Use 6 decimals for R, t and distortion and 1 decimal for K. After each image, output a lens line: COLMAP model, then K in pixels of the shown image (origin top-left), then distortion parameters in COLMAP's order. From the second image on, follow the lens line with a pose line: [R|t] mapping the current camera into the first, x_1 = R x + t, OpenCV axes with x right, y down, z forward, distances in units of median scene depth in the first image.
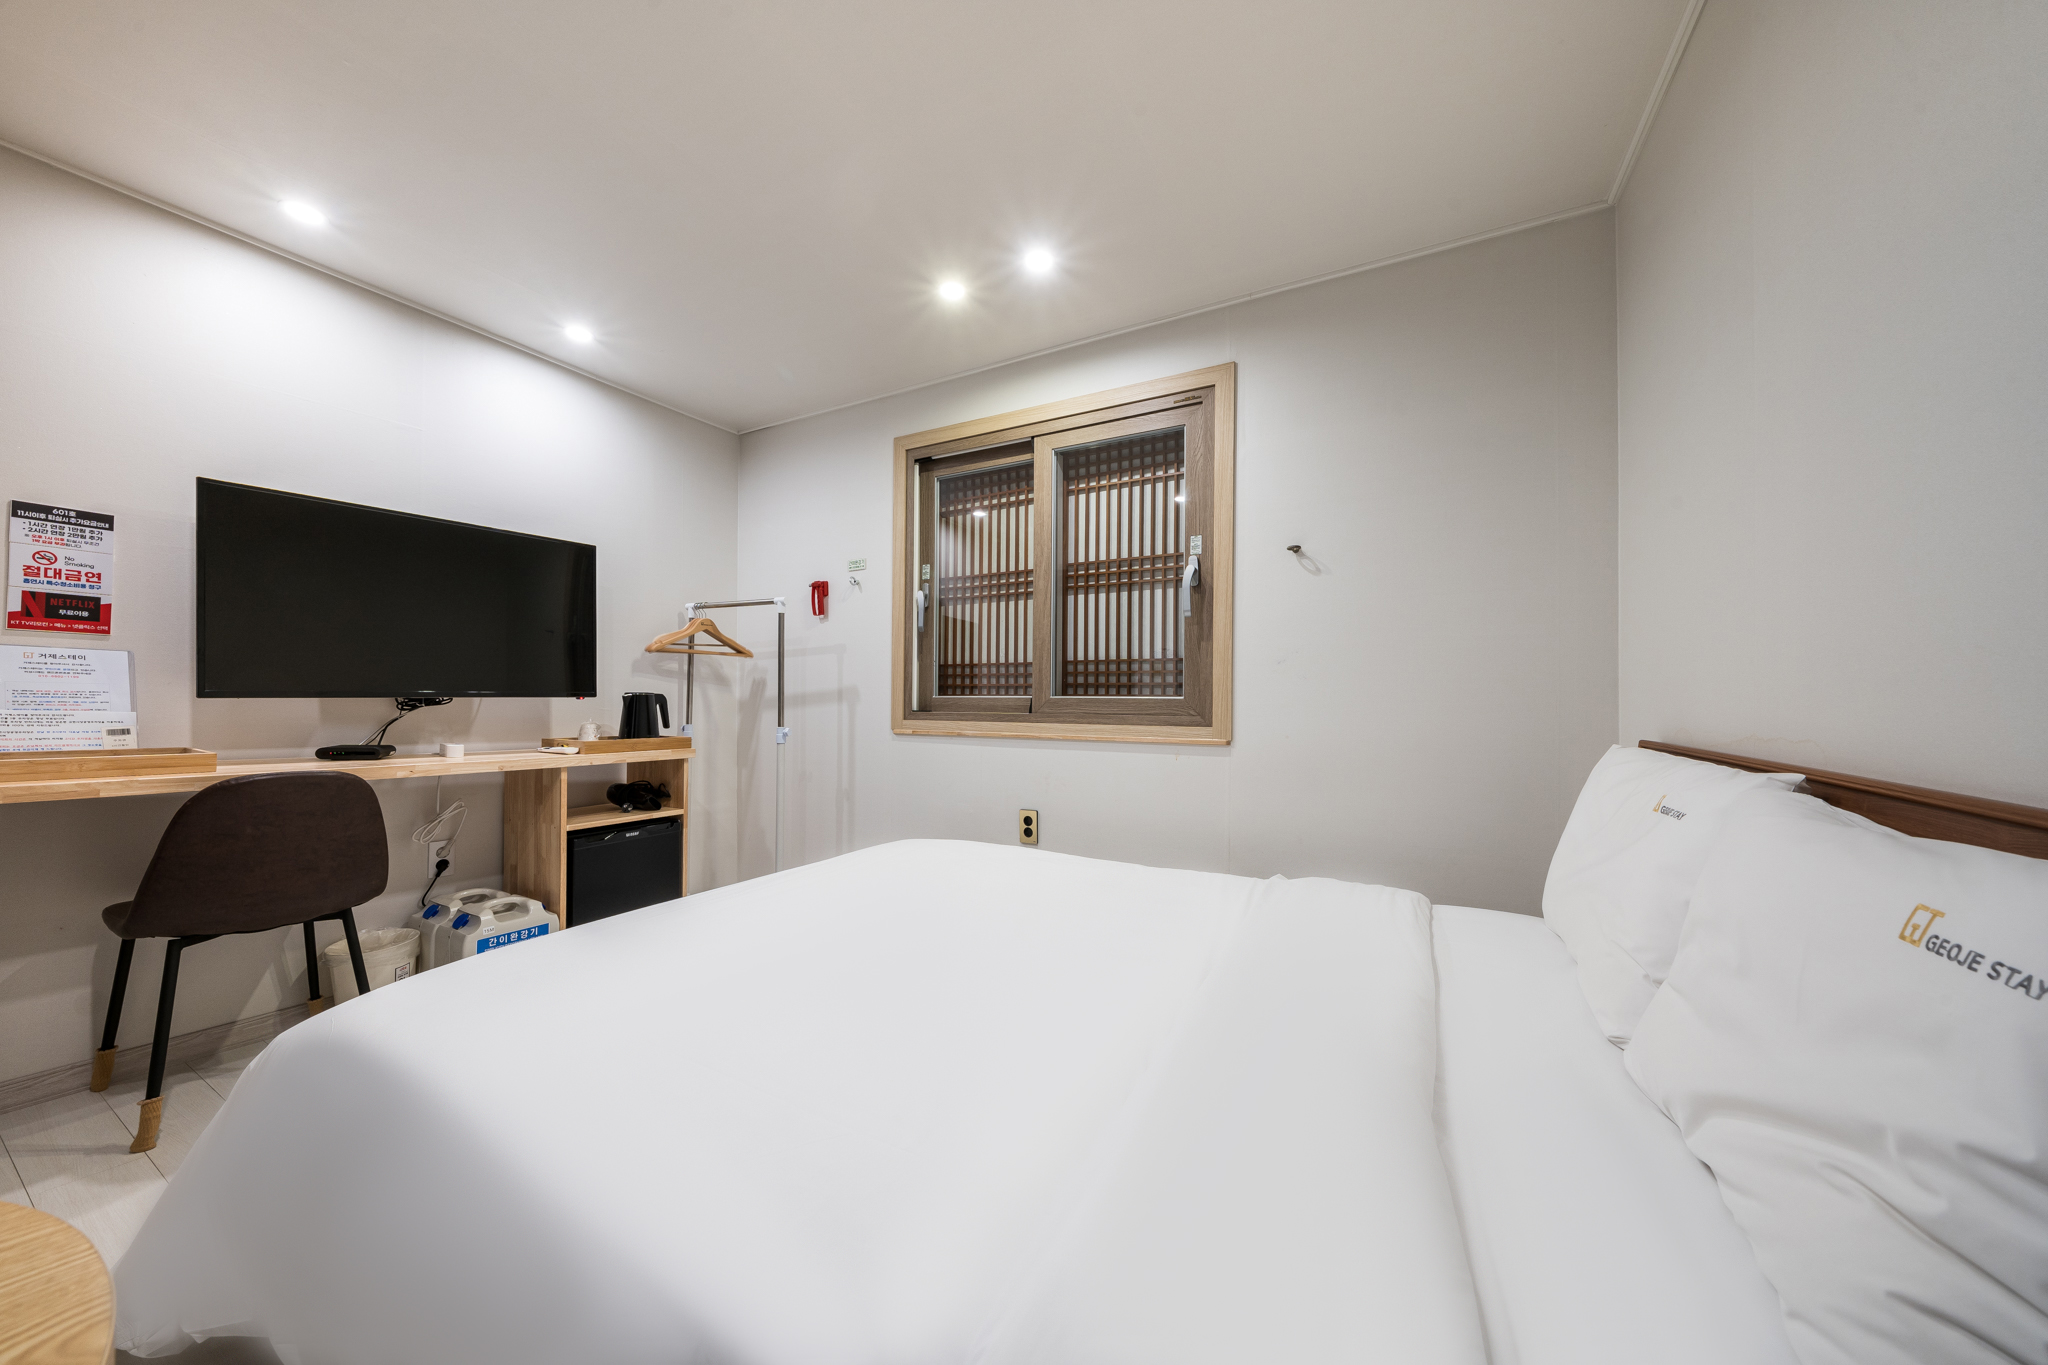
lens RADIAL K [[698.8, 0, 1016.6], [0, 698.8, 683.3], [0, 0, 1]] dist [-0.001117, -0.000011]
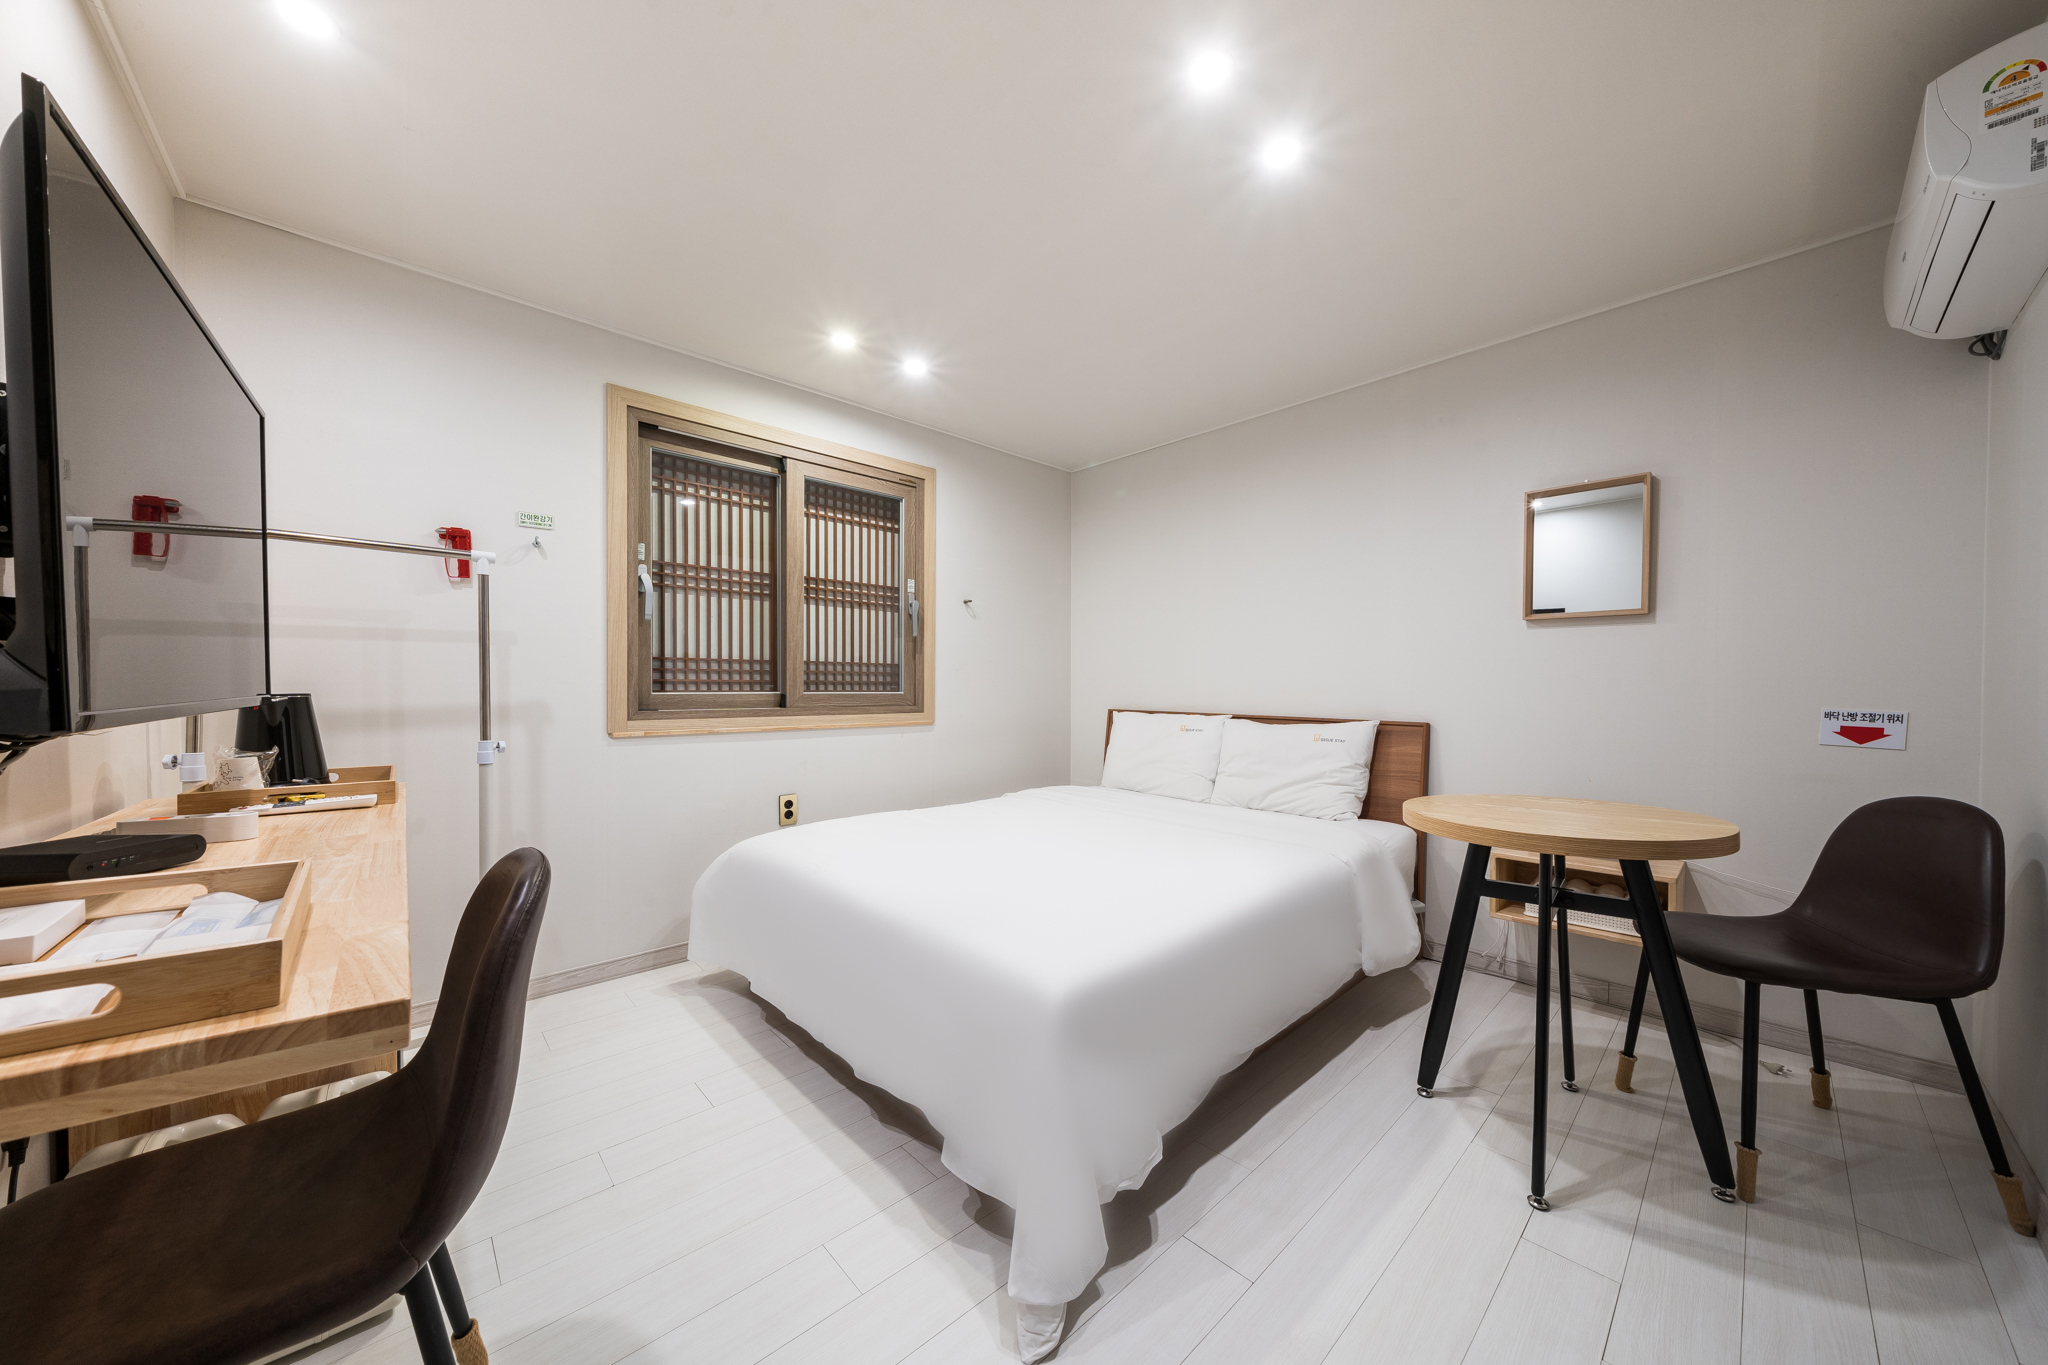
lens RADIAL K [[698.8, 0, 1022.5], [0, 698.8, 690.5], [0, 0, 1]] dist [-0.001117, -0.000011]
pose [[0.319029, 0.001125, 0.947744, -0.846288], [-0.009751, 0.999950, 0.002095, 0.009546], [-0.947695, -0.009910, 0.319024, 0.274232]]
